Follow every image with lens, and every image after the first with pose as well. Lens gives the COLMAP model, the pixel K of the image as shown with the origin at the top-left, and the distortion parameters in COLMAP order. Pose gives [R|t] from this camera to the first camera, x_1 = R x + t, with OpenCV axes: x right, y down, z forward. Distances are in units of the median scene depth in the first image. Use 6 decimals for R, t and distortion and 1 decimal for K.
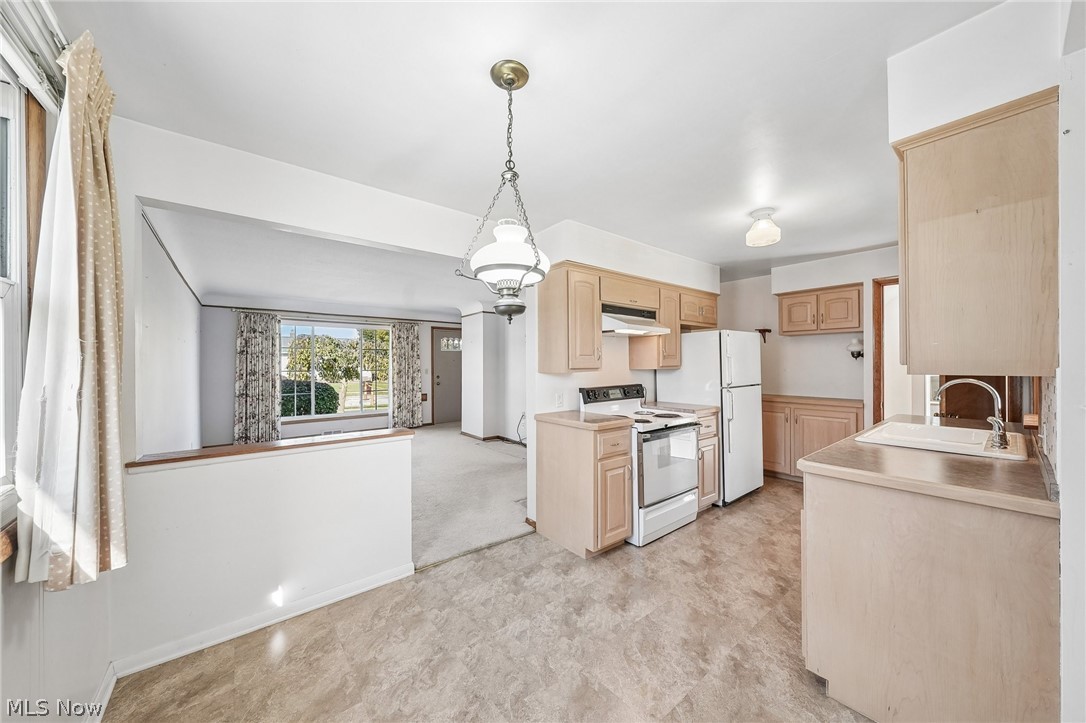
lens RADIAL K [[378.6, 0, 545.3], [0, 378.6, 366.3], [0, 0, 1]] dist [-0.000441, -0.000058]
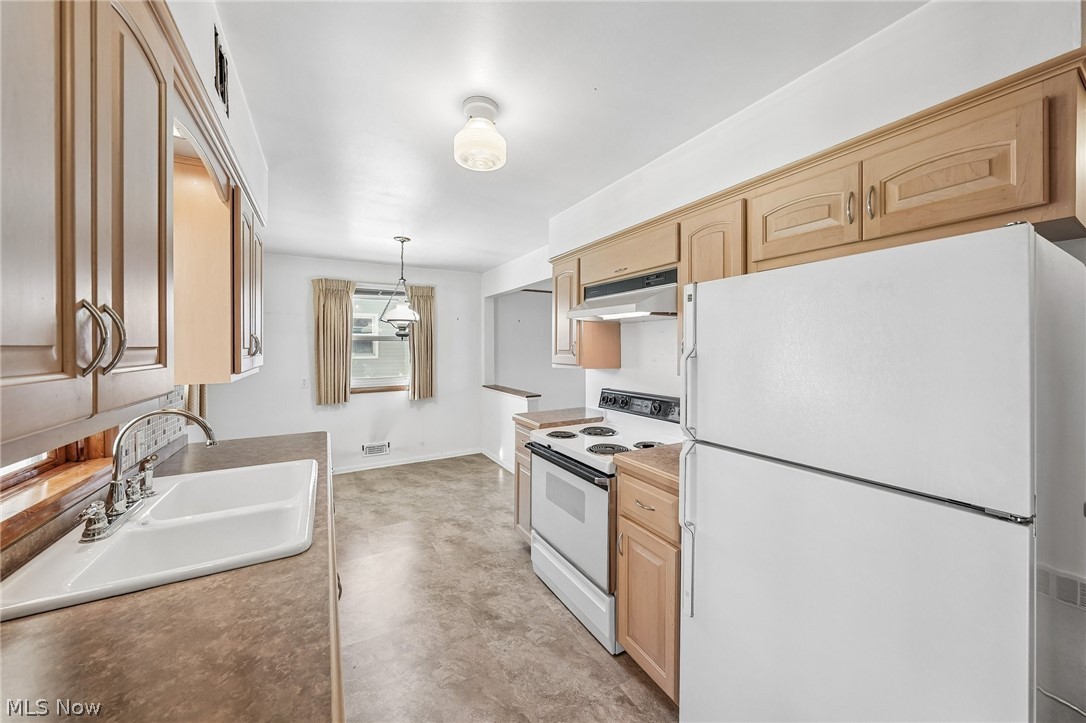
lens RADIAL K [[378.4, 0, 535.2], [0, 378.4, 355.5], [0, 0, 1]] dist [0.000039, -0.000033]
pose [[-0.174090, 0.020148, -0.984524, 1.238276], [-0.009390, 0.999711, 0.022120, -0.043343], [0.984685, 0.013095, -0.173851, 1.294225]]
